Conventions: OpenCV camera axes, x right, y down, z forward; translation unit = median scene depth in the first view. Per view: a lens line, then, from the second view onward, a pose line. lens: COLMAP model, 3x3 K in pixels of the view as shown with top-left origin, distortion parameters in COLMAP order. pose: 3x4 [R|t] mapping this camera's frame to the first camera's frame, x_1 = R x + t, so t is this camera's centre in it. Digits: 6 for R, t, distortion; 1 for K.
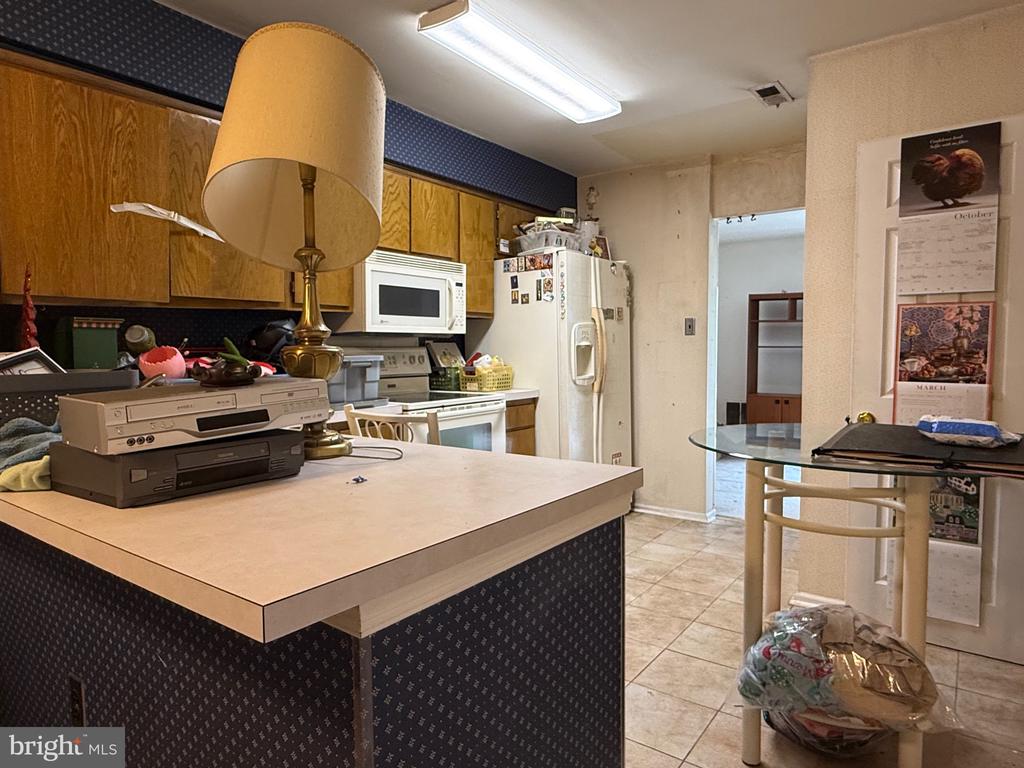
lens RADIAL K [[634.9, 0, 512.0], [0, 634.9, 384.0], [0, 0, 1]] dist [0.000965, 0.000128]
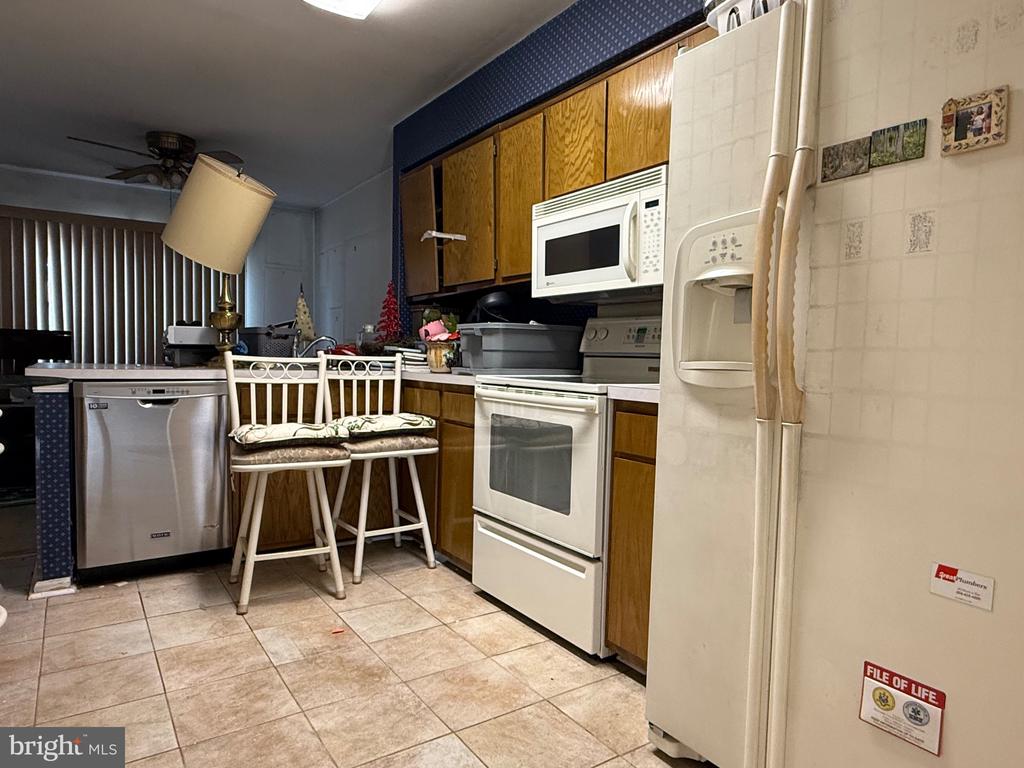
lens RADIAL K [[638.9, 0, 511.2], [0, 638.9, 394.9], [0, 0, 1]] dist [-0.000814, -0.000516]
pose [[-0.338039, 0.051459, -0.939724, 0.598803], [-0.079048, 0.993423, 0.082835, -0.017208], [0.937807, 0.102285, -0.331748, 1.208139]]
